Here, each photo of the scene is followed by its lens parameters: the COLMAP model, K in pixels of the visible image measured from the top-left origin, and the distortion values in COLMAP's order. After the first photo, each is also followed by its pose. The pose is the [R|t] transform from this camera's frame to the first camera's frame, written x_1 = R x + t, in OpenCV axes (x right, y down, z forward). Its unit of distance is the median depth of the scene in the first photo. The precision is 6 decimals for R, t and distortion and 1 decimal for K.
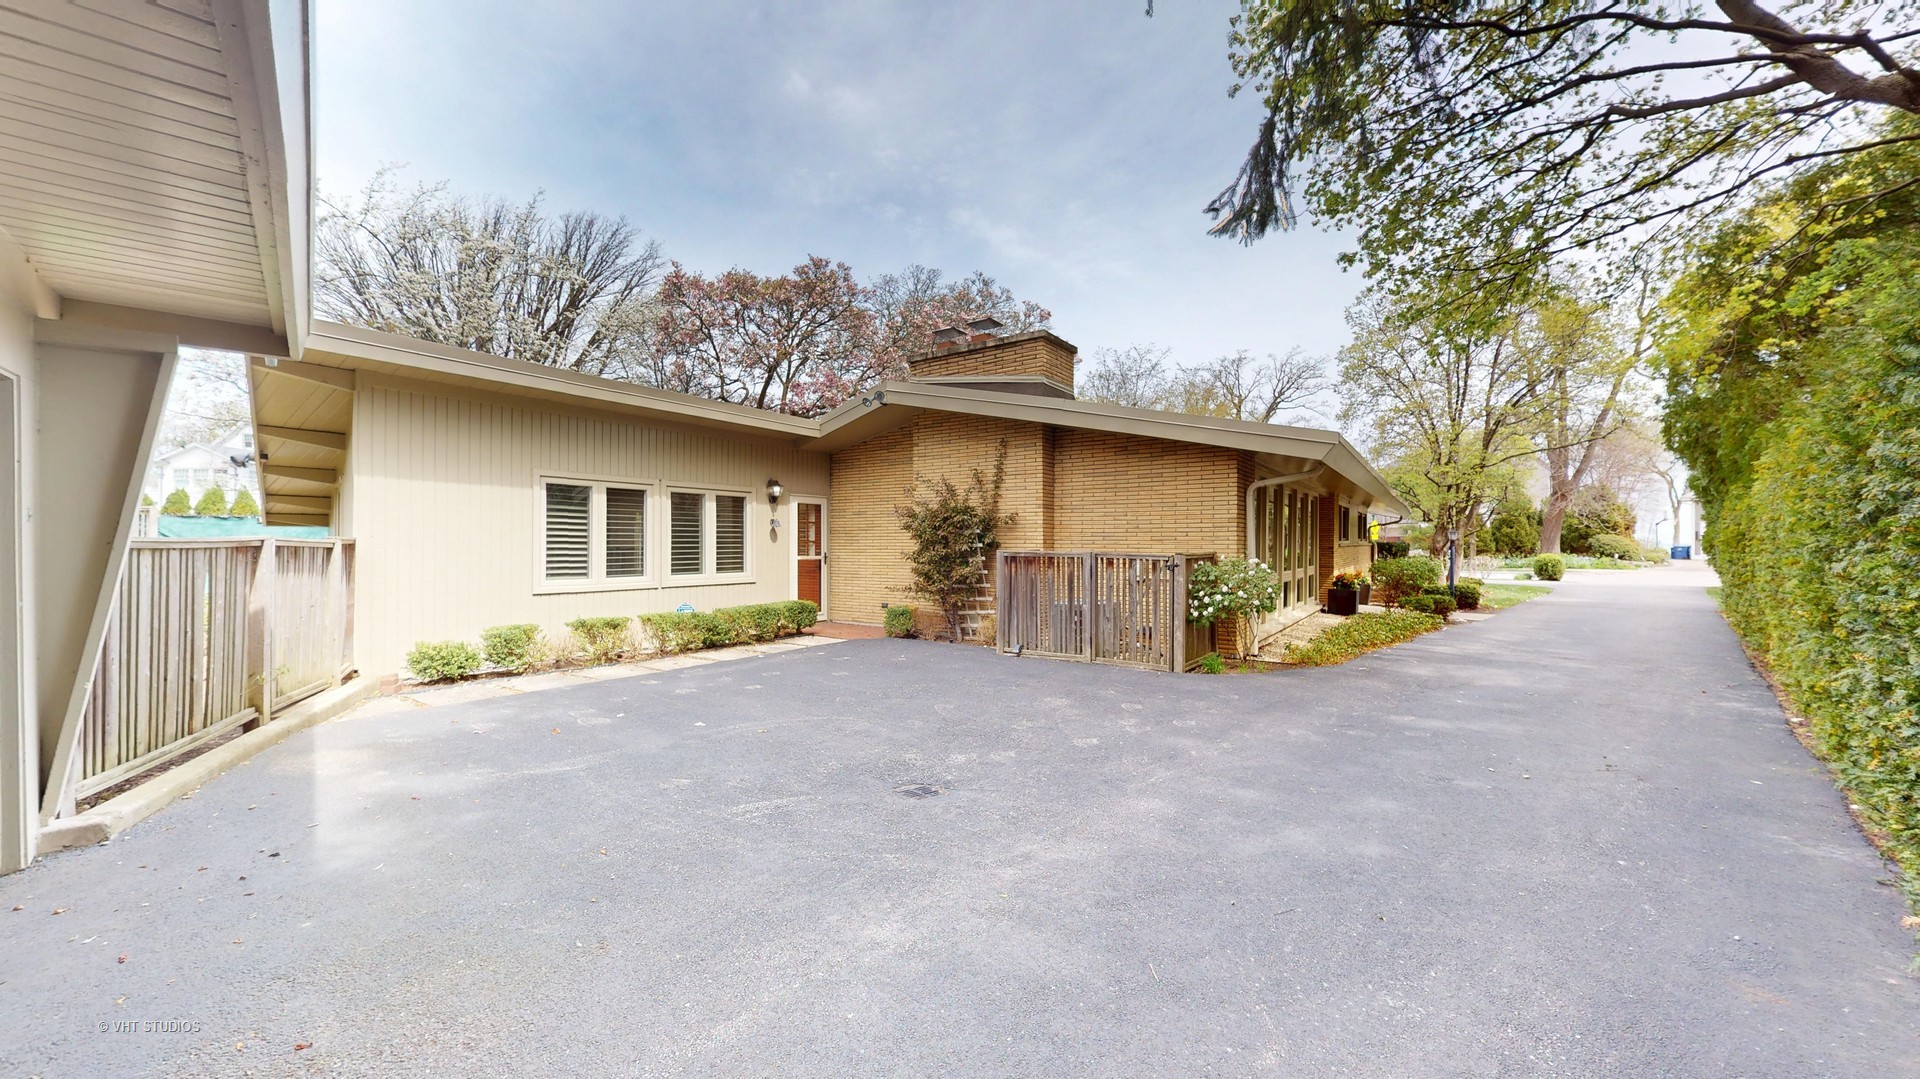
lens RADIAL K [[716.6, 0, 960.0], [0, 716.6, 539.5], [0, 0, 1]] dist [0.000803, -0.000266]
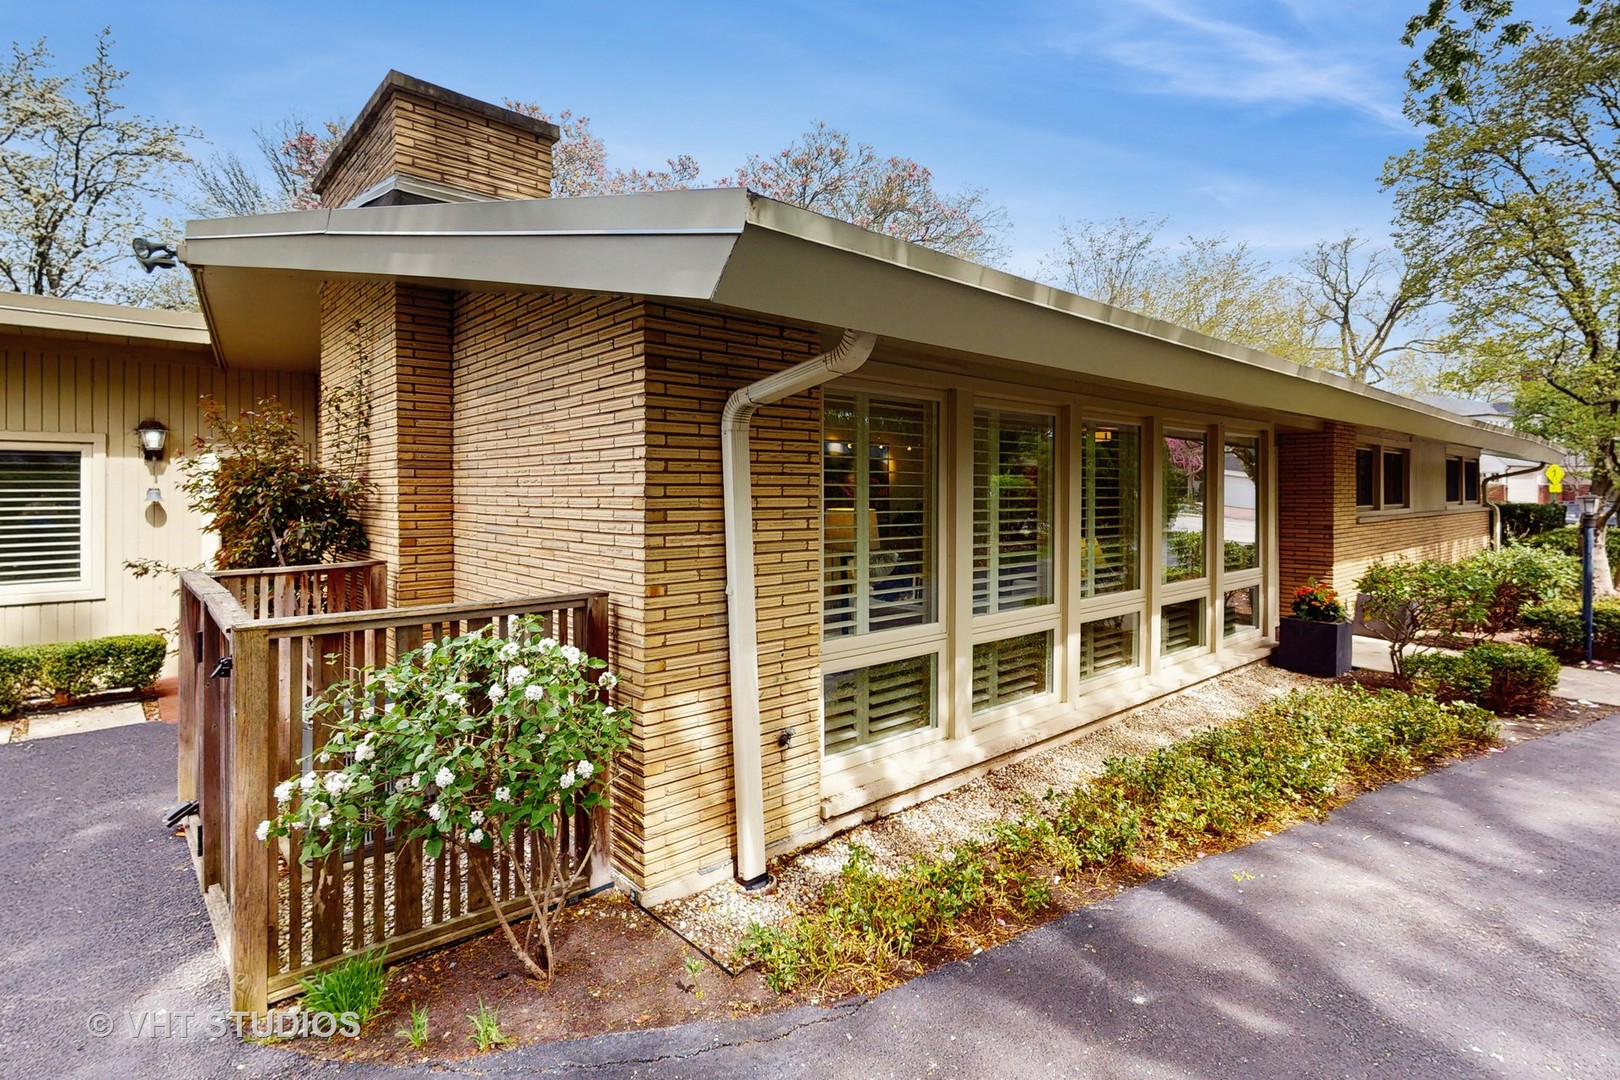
lens RADIAL K [[862.7, 0, 810.4], [0, 862.7, 460.4], [0, 0, 1]] dist [-0.001431, -0.000407]
pose [[0.978271, -0.014644, -0.206811, 0.362570], [0.007067, 0.999278, -0.037328, -0.019673], [0.207209, 0.035055, 0.977669, 0.402026]]
